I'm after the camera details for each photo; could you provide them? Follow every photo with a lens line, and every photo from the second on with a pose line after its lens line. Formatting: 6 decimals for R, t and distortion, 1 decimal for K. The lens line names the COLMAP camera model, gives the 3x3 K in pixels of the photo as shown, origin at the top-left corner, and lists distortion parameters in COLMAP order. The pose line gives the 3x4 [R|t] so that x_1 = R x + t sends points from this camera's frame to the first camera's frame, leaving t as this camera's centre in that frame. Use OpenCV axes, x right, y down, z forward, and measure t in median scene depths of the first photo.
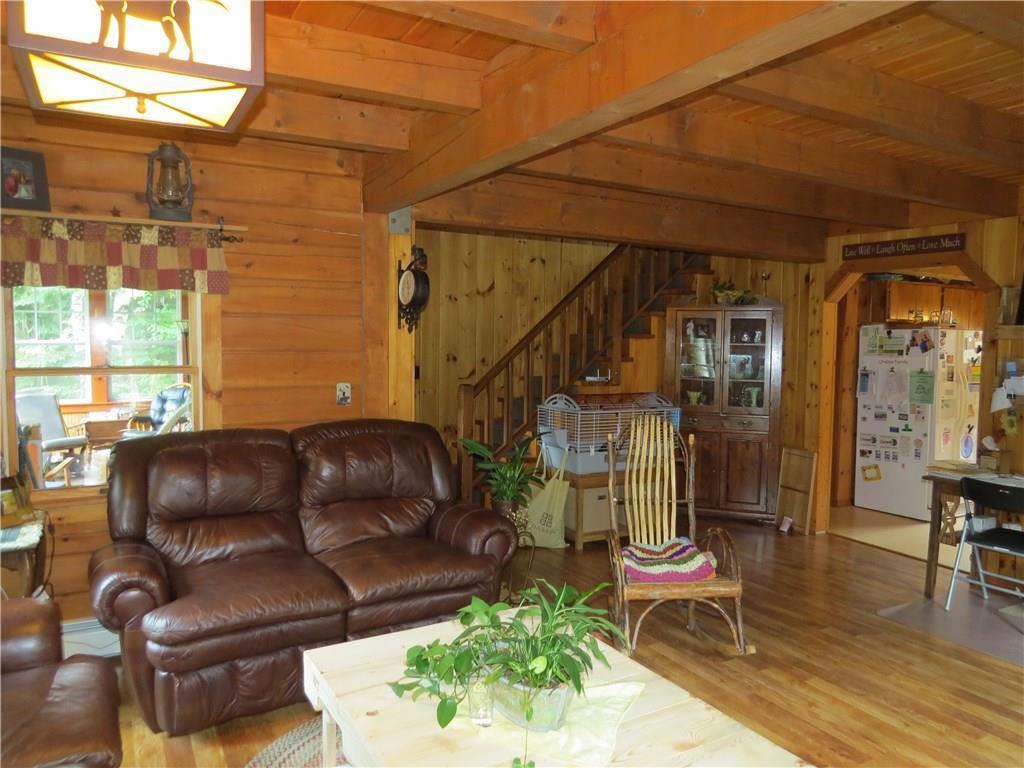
lens RADIAL K [[737.6, 0, 512.5], [0, 737.6, 383.5], [0, 0, 1]] dist [-0.004071, -0.001232]
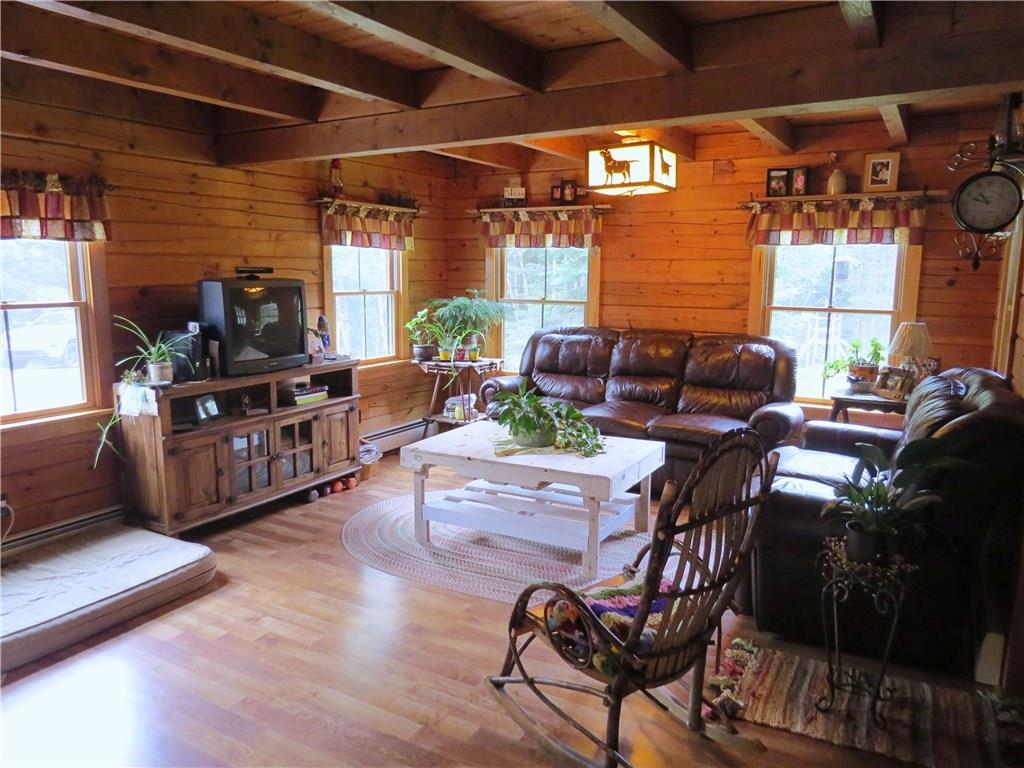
lens RADIAL K [[737.6, 0, 512.7], [0, 737.6, 385.1], [0, 0, 1]] dist [-0.004071, -0.001232]
pose [[-0.871204, 0.058890, -0.487376, 0.687048], [-0.049657, 0.977116, 0.206829, -0.101458], [0.488403, 0.204392, -0.848343, 1.672806]]
